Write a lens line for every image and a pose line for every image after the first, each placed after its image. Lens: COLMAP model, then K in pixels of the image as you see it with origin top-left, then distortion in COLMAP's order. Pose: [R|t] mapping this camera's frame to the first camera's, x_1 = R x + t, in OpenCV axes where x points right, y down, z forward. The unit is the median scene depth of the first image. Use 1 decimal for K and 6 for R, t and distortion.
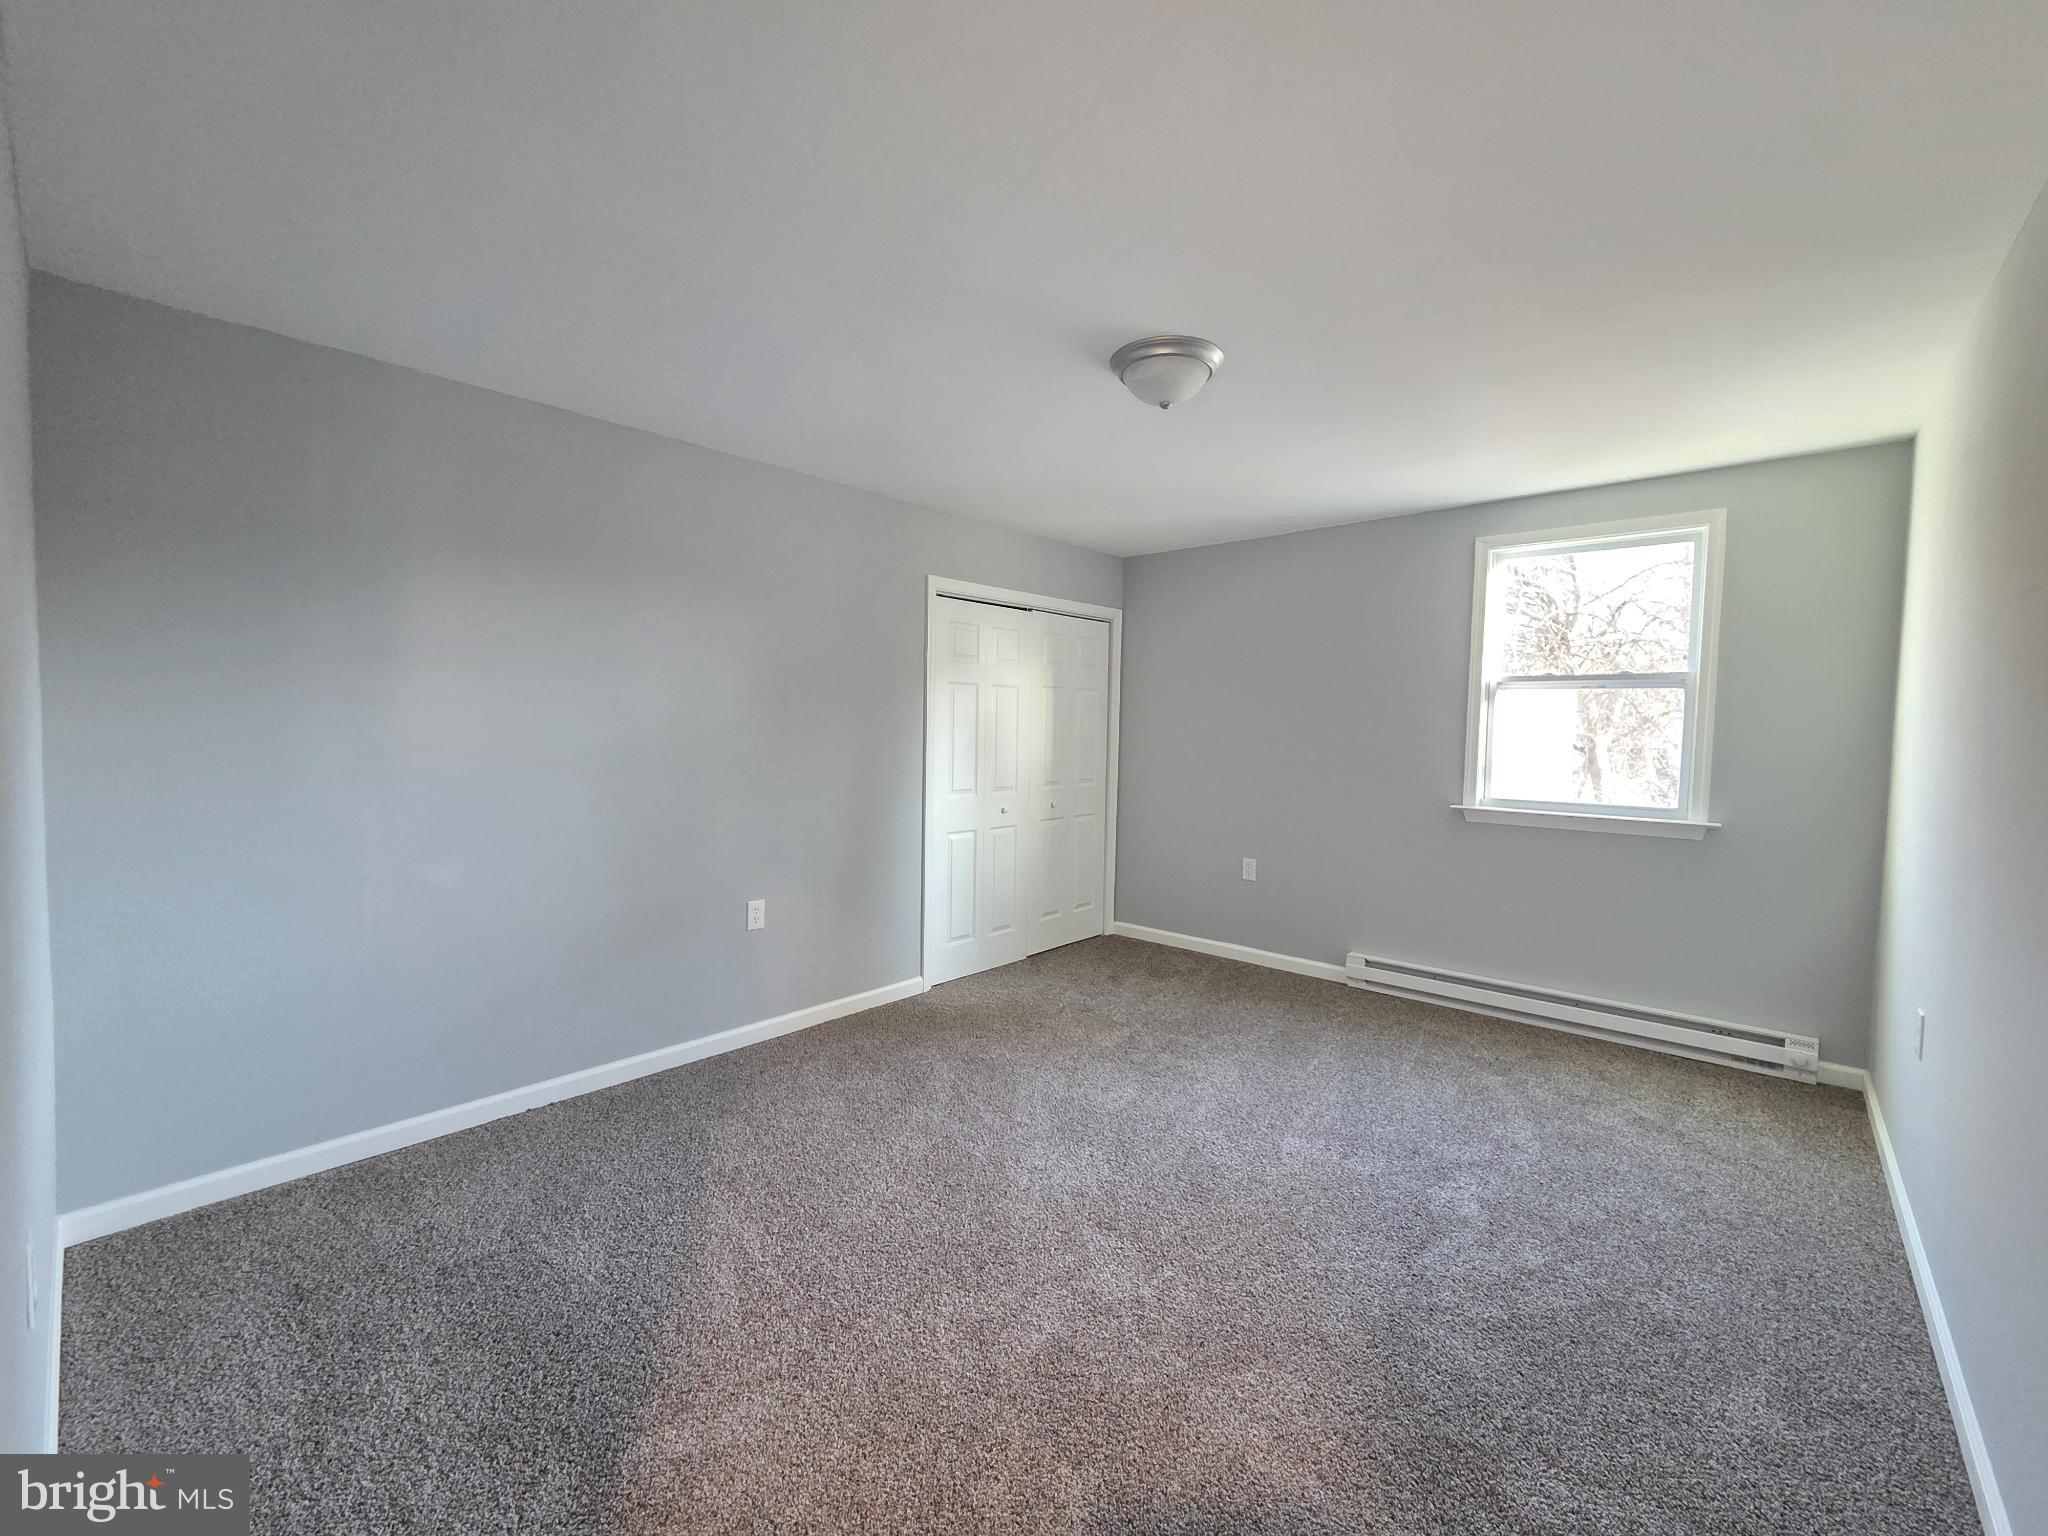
lens RADIAL K [[827.3, 0, 1026.2], [0, 827.3, 783.4], [0, 0, 1]] dist [-0.006165, 0.005590]
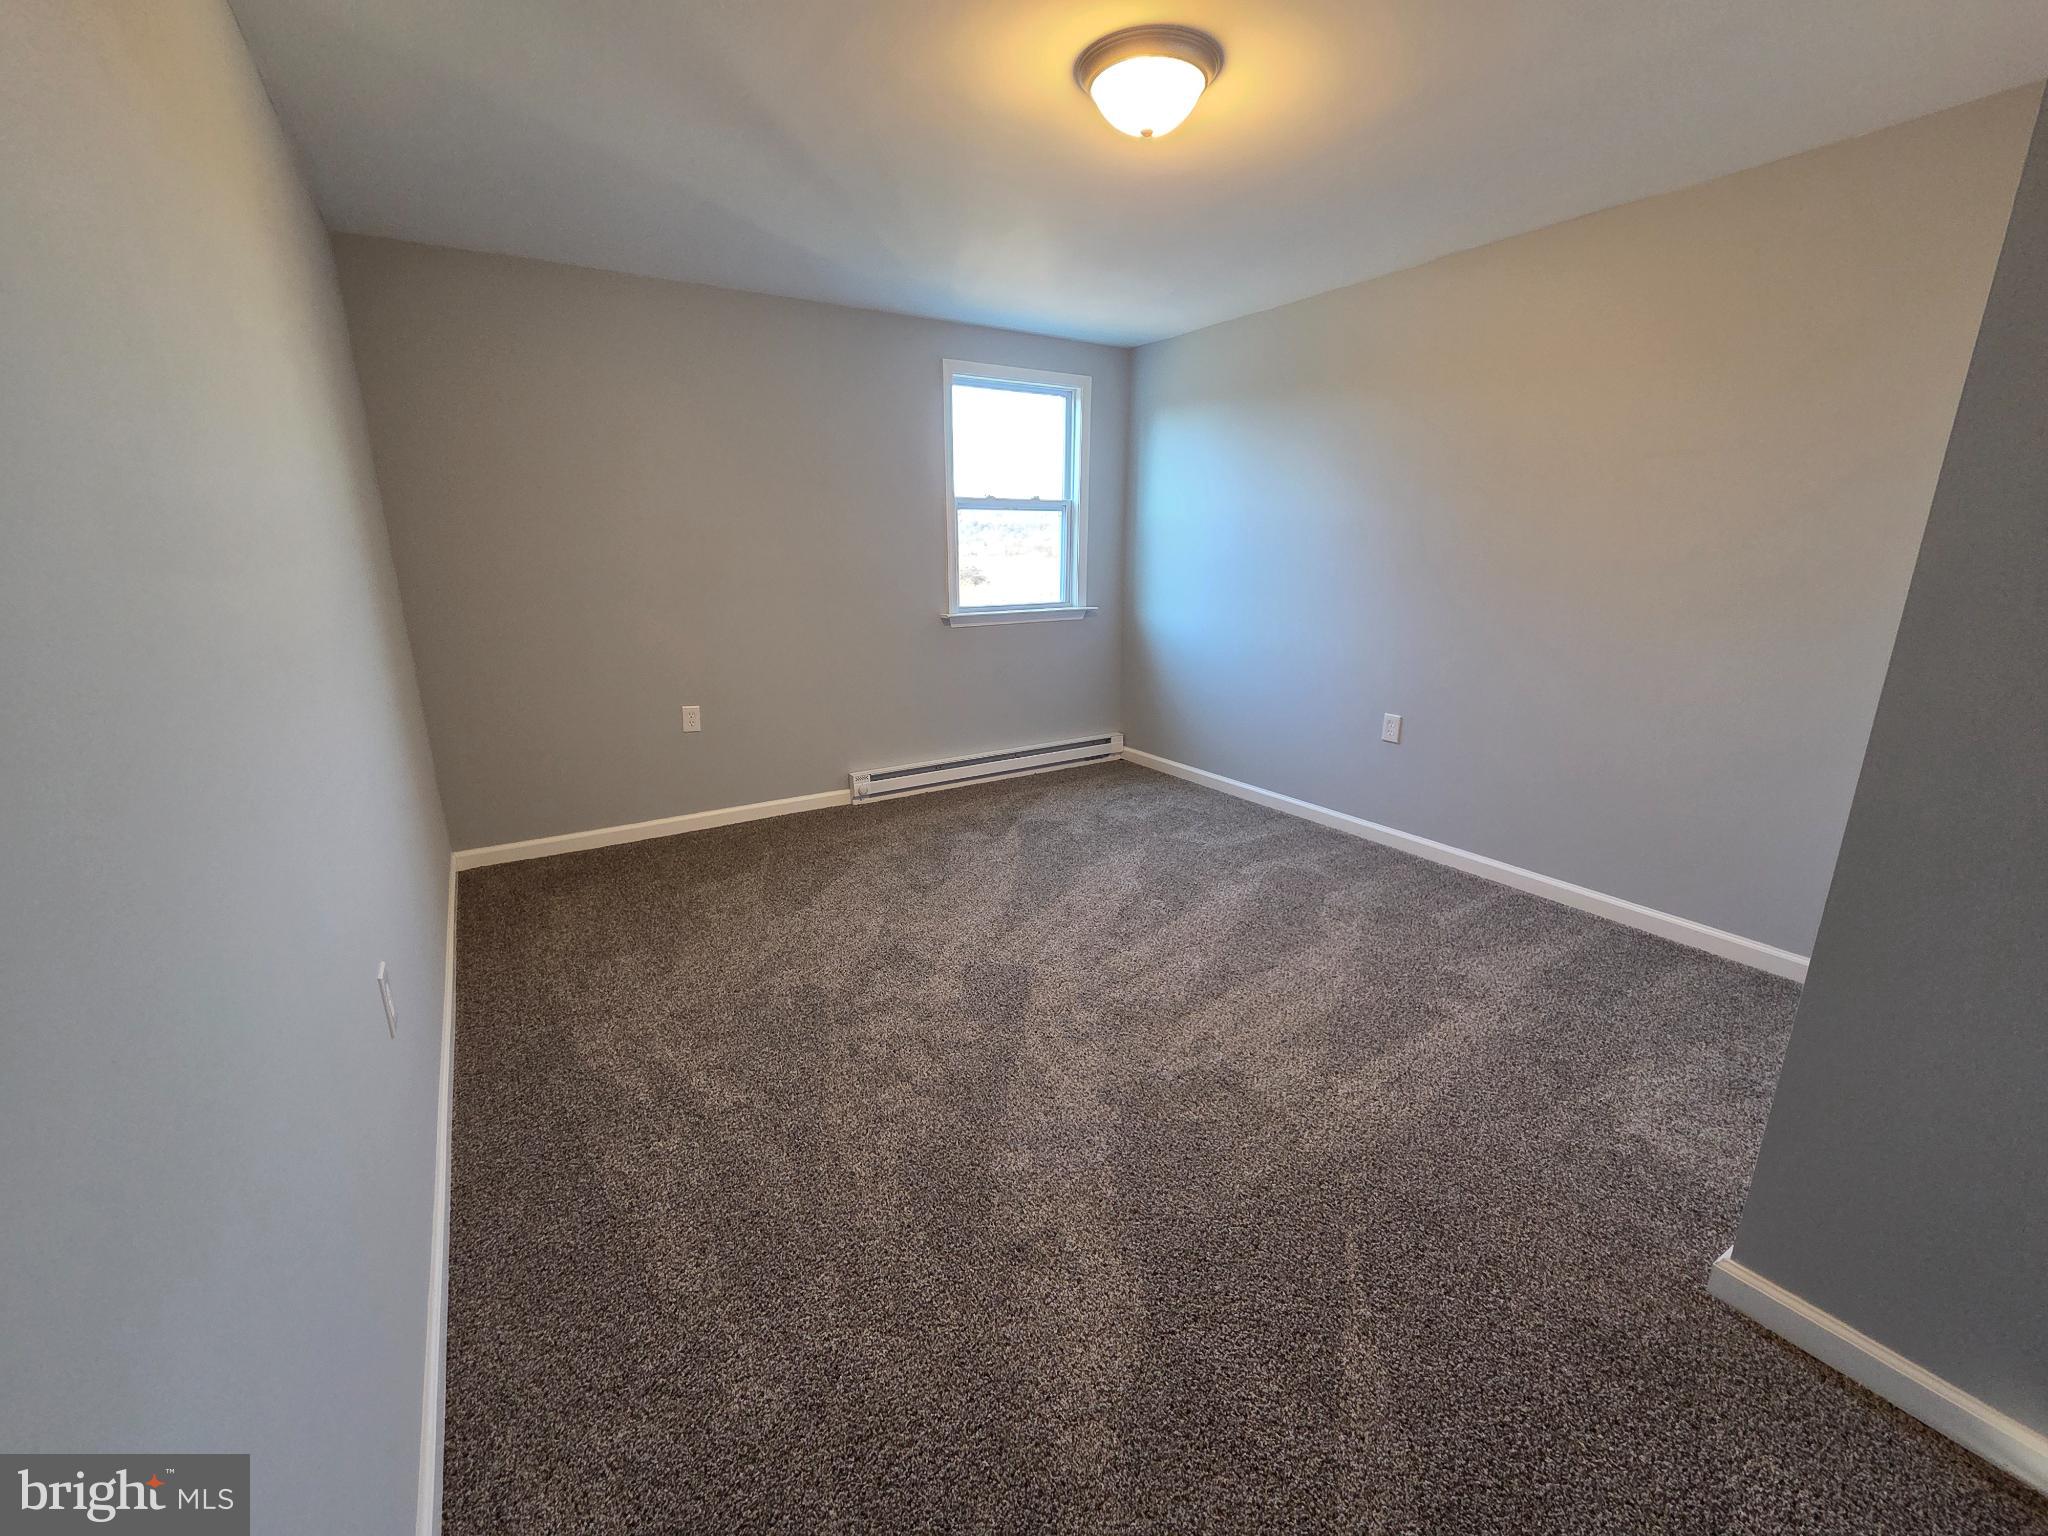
lens RADIAL K [[827.3, 0, 1026.2], [0, 827.3, 783.4], [0, 0, 1]] dist [-0.006165, 0.005590]
pose [[0.275391, -0.263630, 0.924478, -0.626977], [0.081524, 0.964603, 0.250787, -0.026670], [-0.957869, 0.006302, 0.287135, 0.647534]]
